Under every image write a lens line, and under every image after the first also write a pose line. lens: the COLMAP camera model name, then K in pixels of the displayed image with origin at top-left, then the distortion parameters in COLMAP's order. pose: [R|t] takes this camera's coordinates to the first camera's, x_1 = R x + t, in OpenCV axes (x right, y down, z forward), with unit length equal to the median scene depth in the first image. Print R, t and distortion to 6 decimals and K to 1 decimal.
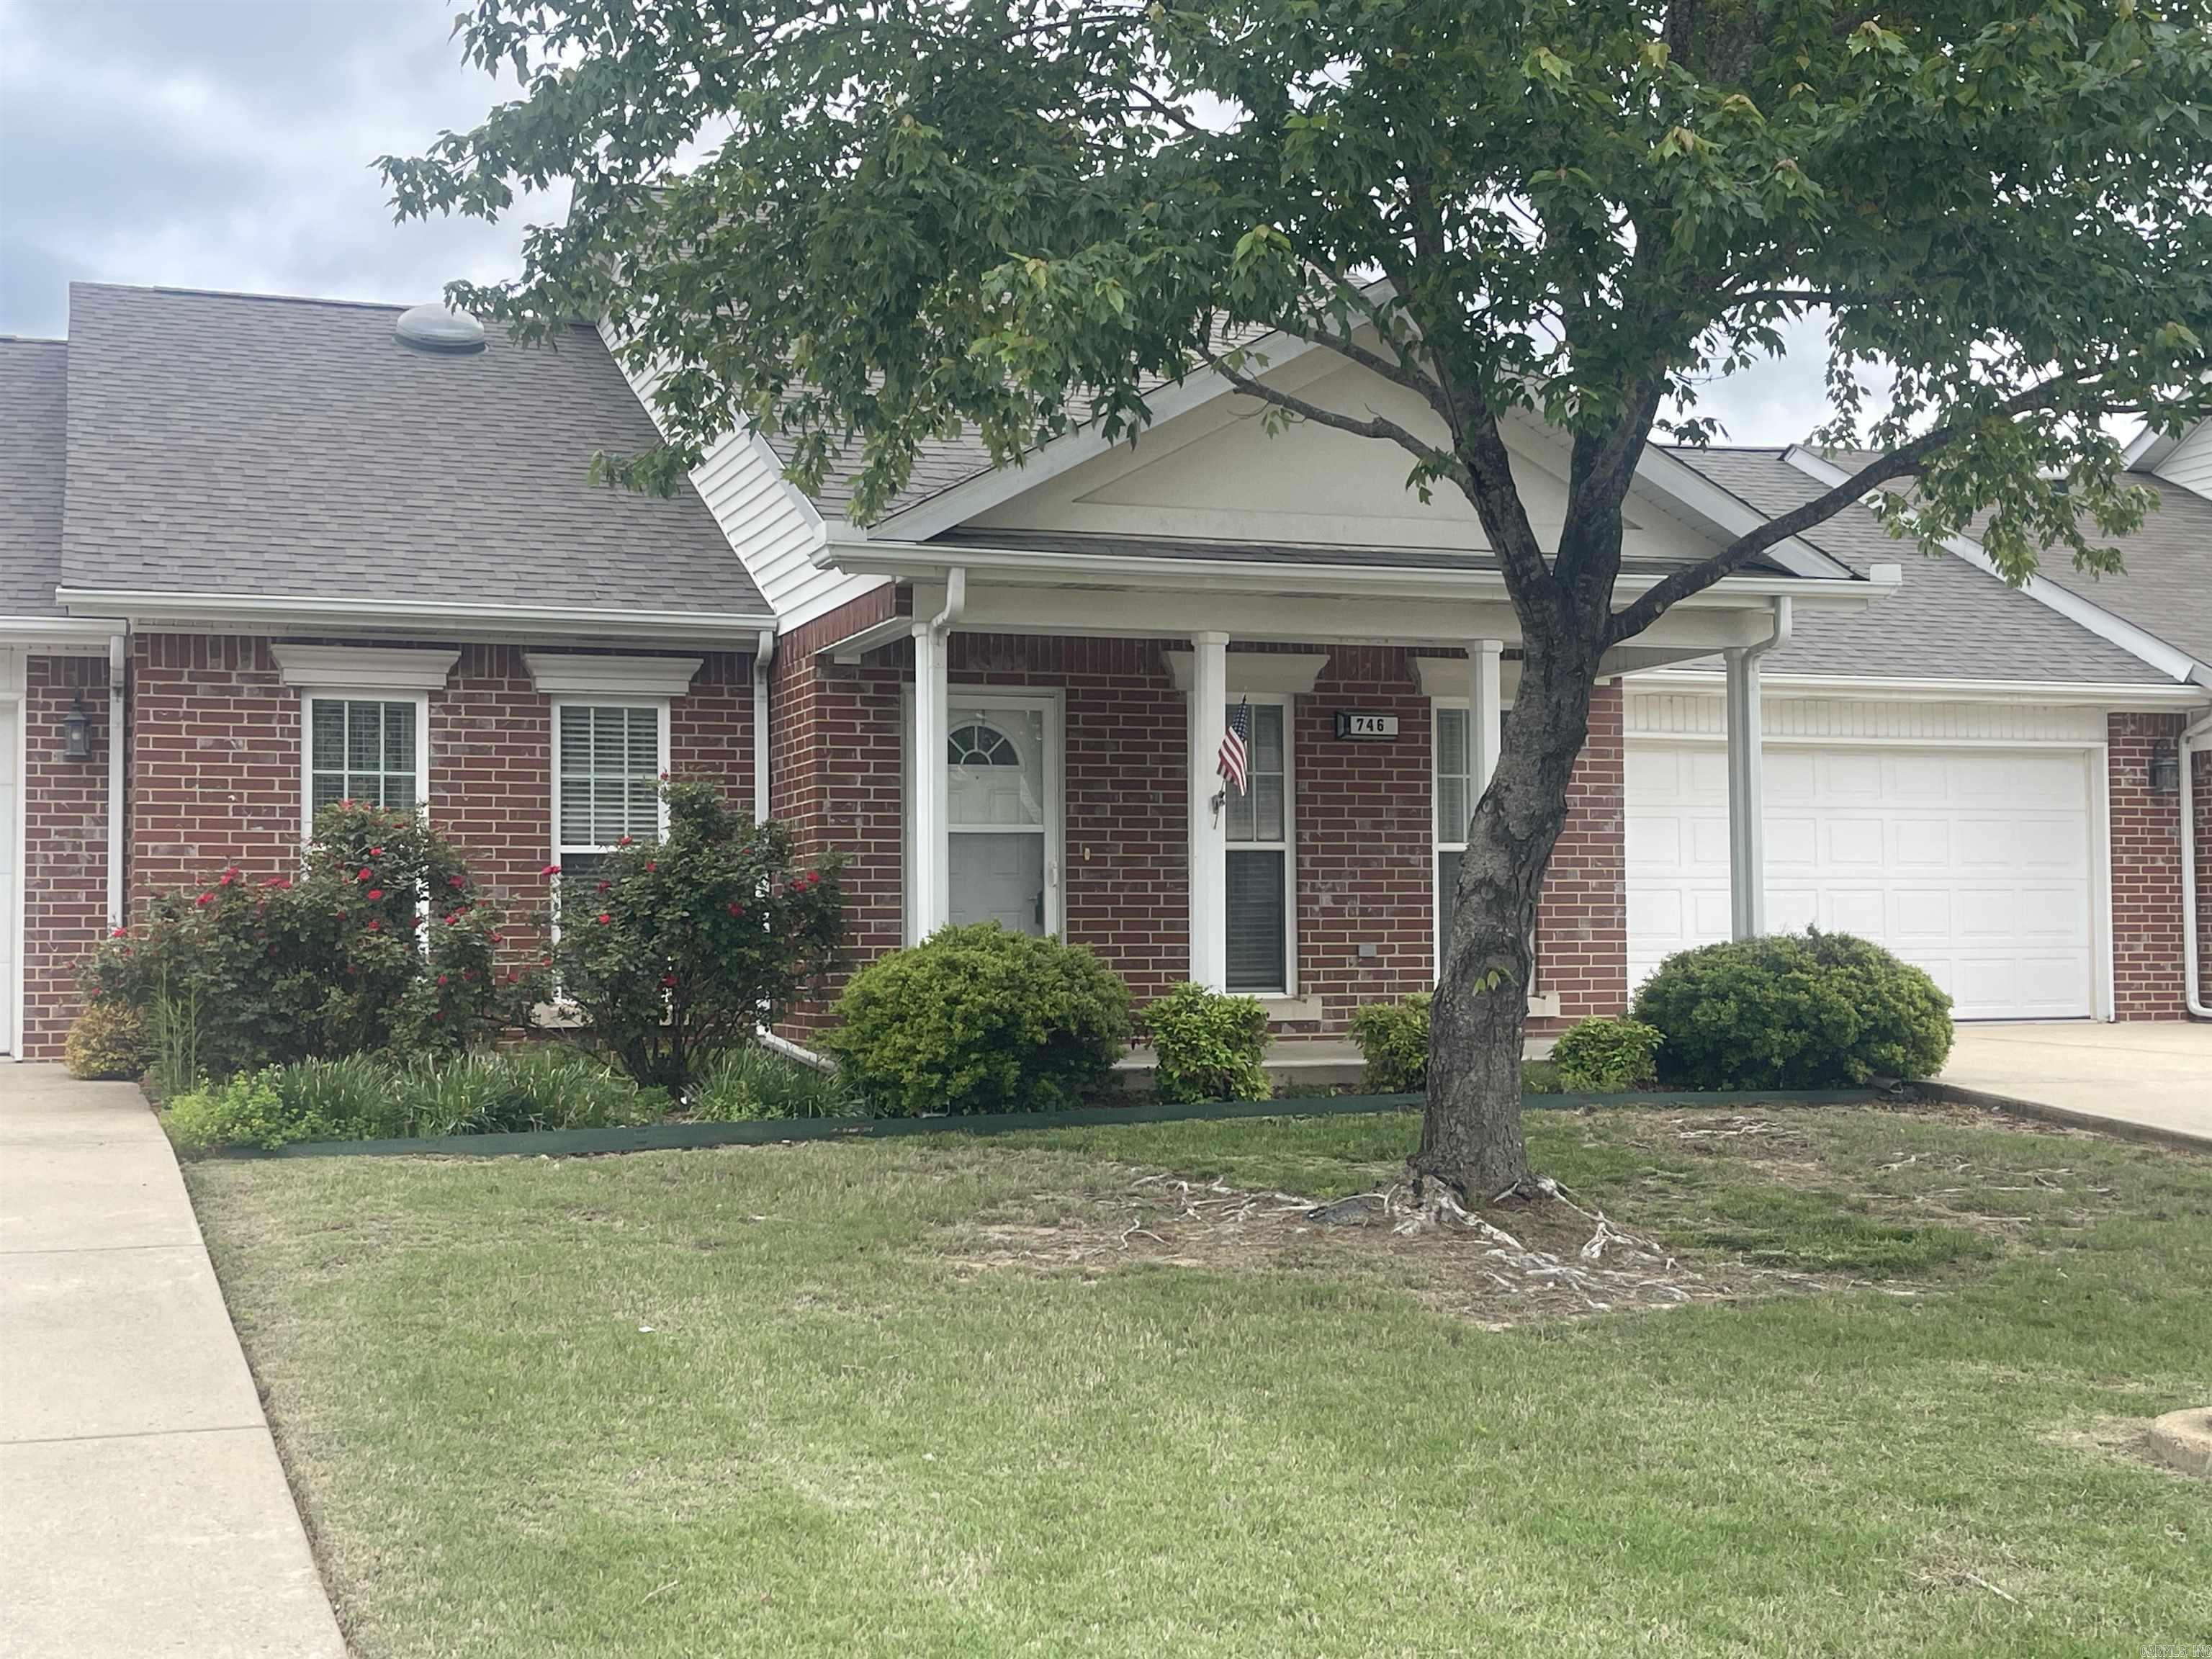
lens RADIAL K [[2720.5, 0, 1089.6], [0, 2720.5, 844.5], [0, 0, 1]] dist [0.166610, -0.458332]
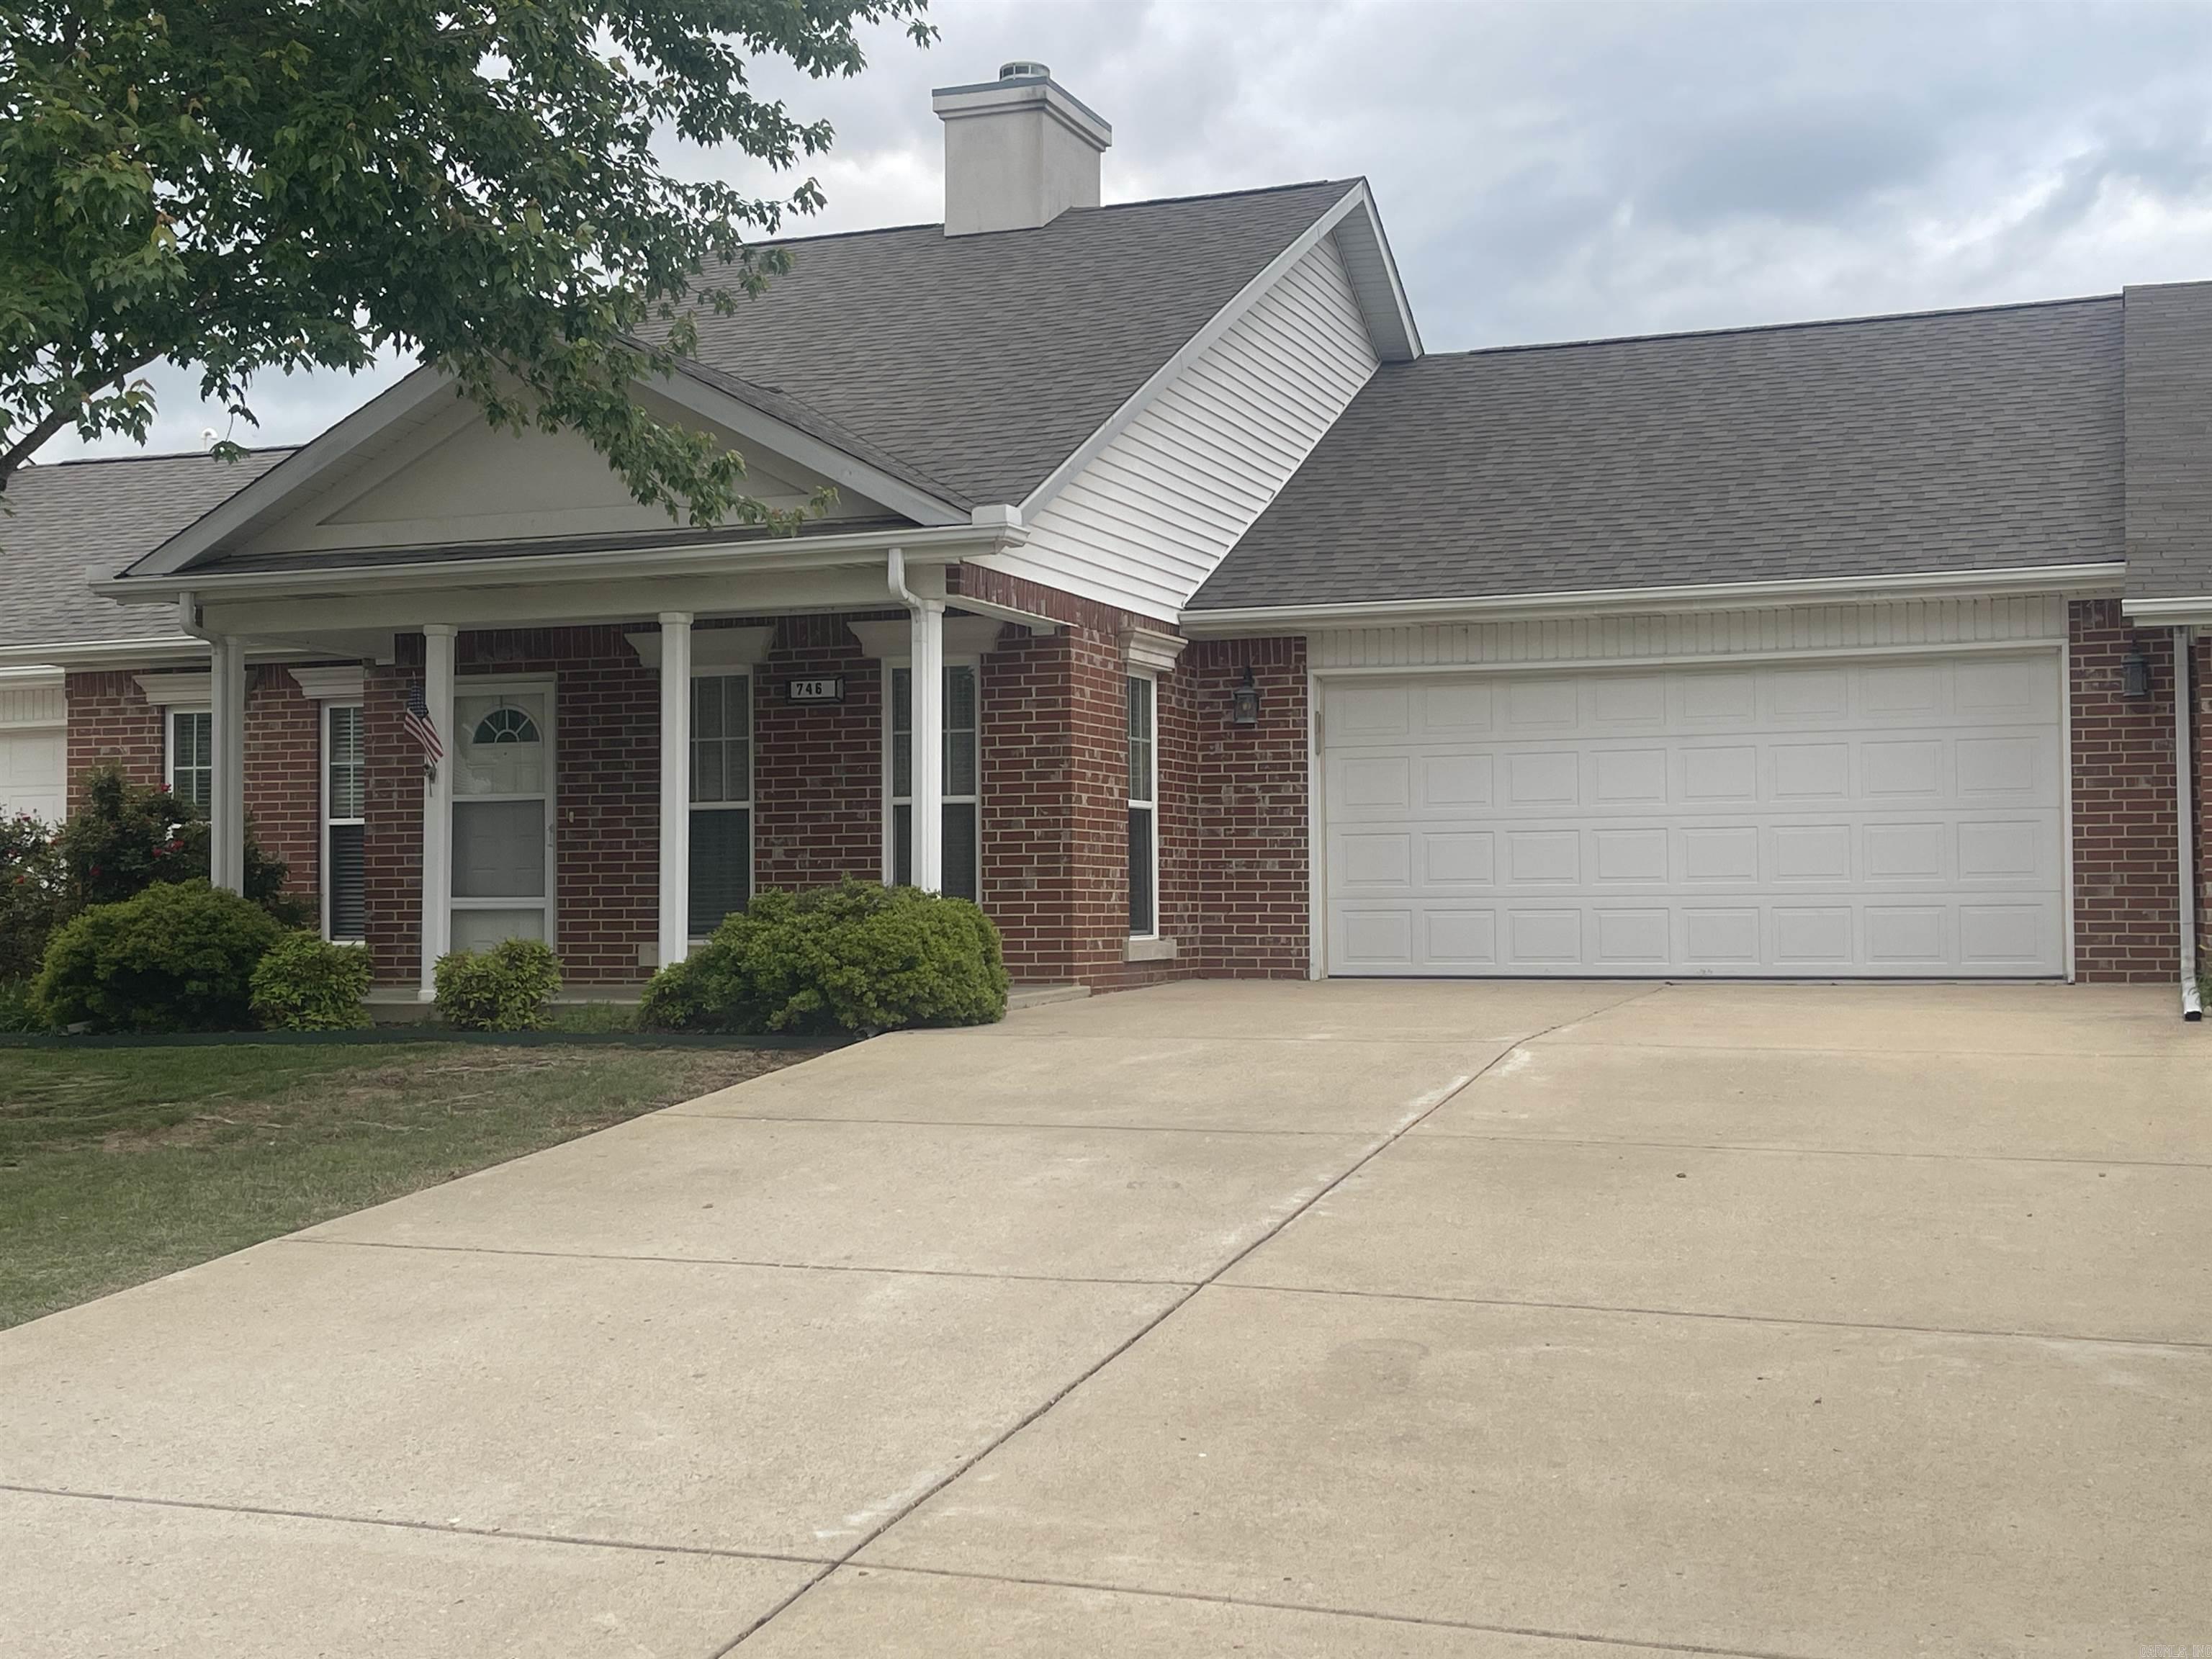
lens RADIAL K [[2717.0, 0, 1106.0], [0, 2717.0, 829.5], [0, 0, 1]] dist [0.189207, -0.595835]
pose [[0.765351, -0.019865, -0.643307, 0.879464], [0.028340, 0.999594, 0.002849, 0.011451], [0.642989, -0.020412, 0.765603, 0.258920]]
